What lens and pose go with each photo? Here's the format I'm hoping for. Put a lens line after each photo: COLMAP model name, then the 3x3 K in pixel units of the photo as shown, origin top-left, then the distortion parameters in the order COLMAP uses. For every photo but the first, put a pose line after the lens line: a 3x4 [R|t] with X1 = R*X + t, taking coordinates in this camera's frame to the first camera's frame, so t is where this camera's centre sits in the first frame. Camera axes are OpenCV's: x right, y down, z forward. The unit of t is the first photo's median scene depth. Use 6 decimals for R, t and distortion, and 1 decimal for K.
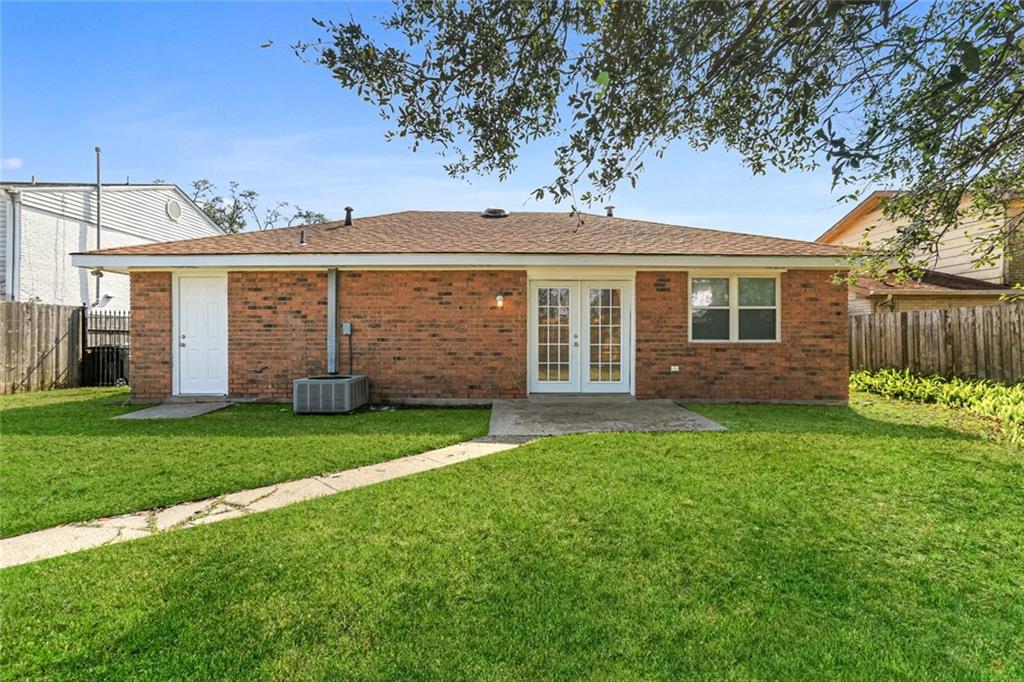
lens RADIAL K [[467.3, 0, 510.3], [0, 467.3, 336.6], [0, 0, 1]] dist [-0.022602, 0.020490]
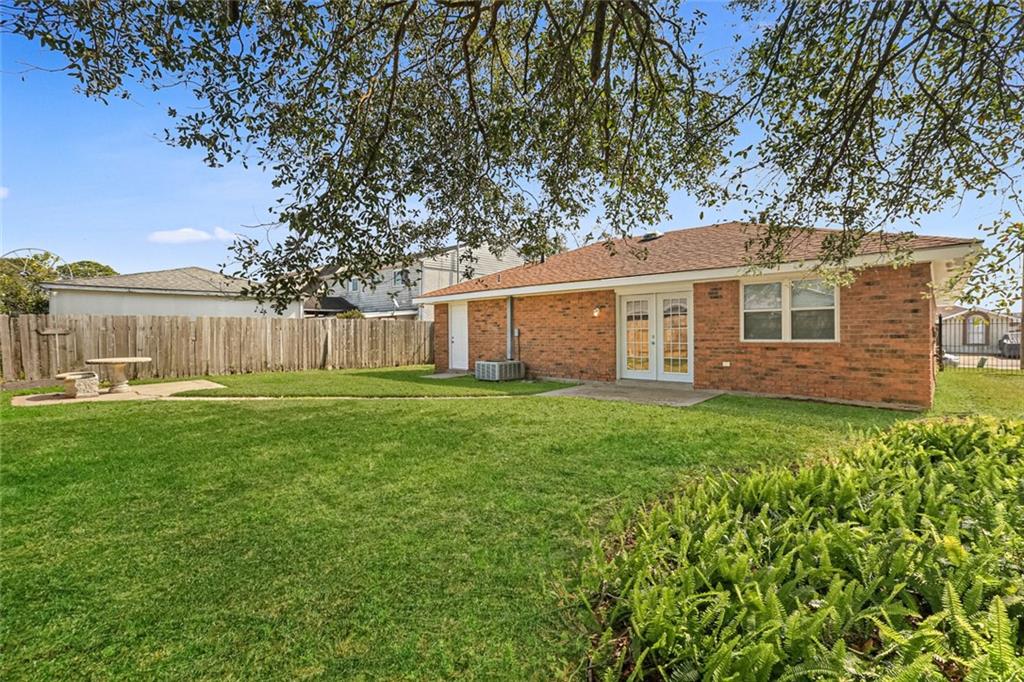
lens RADIAL K [[467.3, 0, 510.3], [0, 467.3, 336.6], [0, 0, 1]] dist [-0.022602, 0.020490]
pose [[0.731597, -0.003281, -0.681729, 0.748287], [0.007197, 0.999970, 0.002911, -0.007550], [0.681699, -0.007036, 0.731599, -0.218873]]
